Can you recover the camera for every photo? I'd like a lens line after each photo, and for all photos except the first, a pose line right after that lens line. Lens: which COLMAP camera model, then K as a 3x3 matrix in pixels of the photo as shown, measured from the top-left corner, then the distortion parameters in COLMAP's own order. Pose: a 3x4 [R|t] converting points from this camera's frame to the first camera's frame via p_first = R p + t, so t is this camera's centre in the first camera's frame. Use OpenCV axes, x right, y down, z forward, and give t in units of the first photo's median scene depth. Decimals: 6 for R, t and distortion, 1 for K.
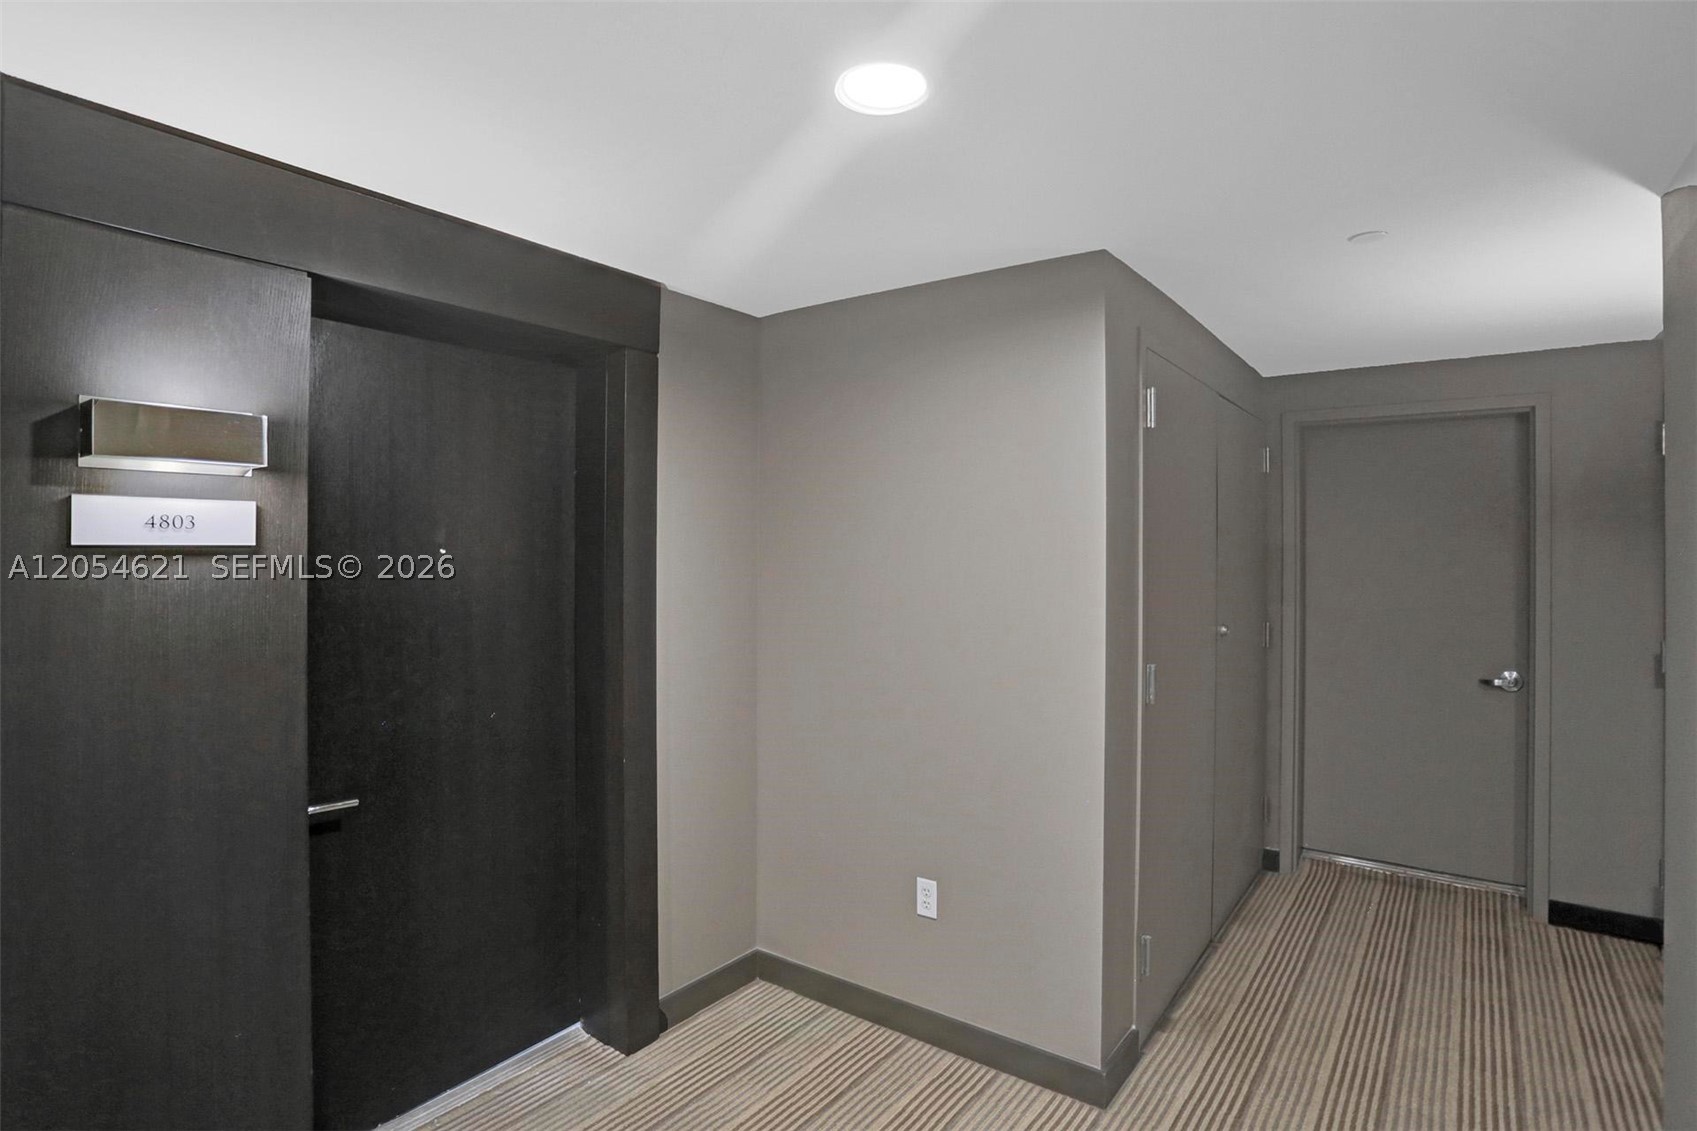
lens RADIAL K [[838.2, 0, 838.7], [0, 838.2, 543.4], [0, 0, 1]] dist [-0.076750, 0.035839]
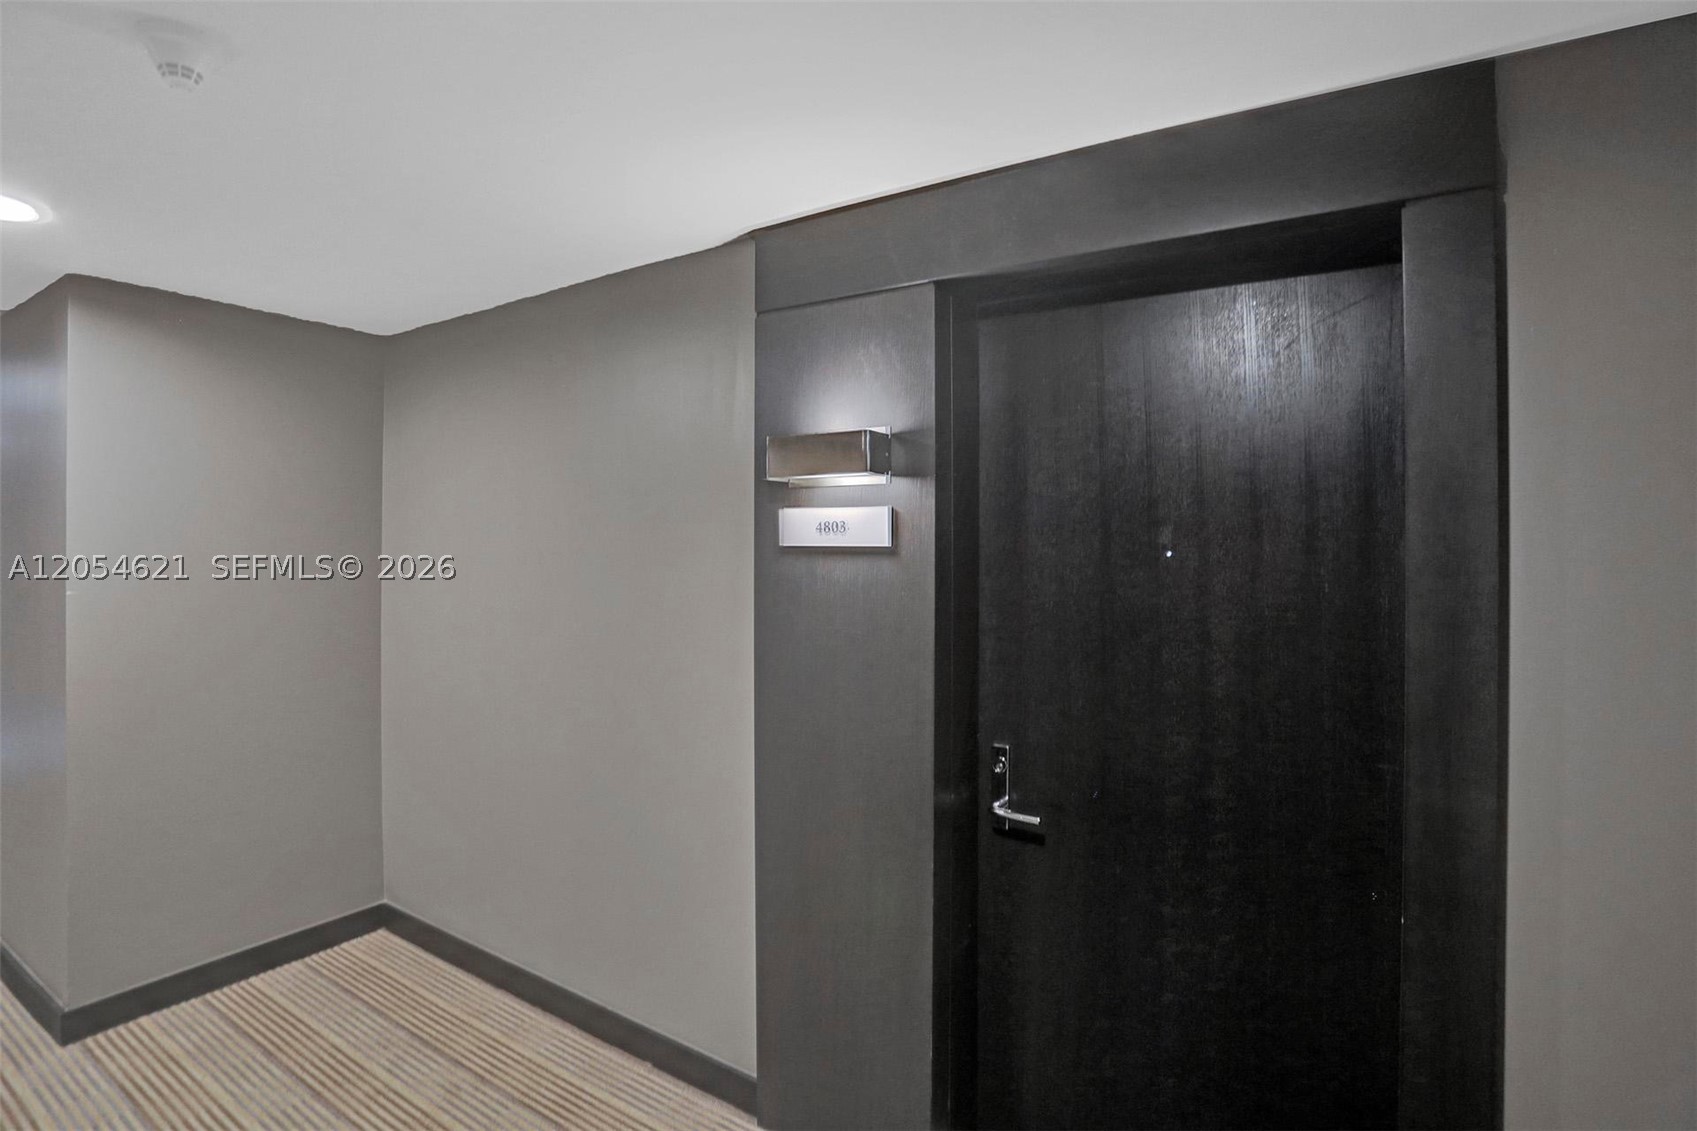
lens RADIAL K [[838.2, 0, 838.7], [0, 838.2, 543.4], [0, 0, 1]] dist [-0.076750, 0.035839]
pose [[0.075339, -0.001239, -0.997157, 0.411851], [0.002621, 0.999996, -0.001044, -0.000019], [0.997155, -0.002535, 0.075342, 0.855360]]
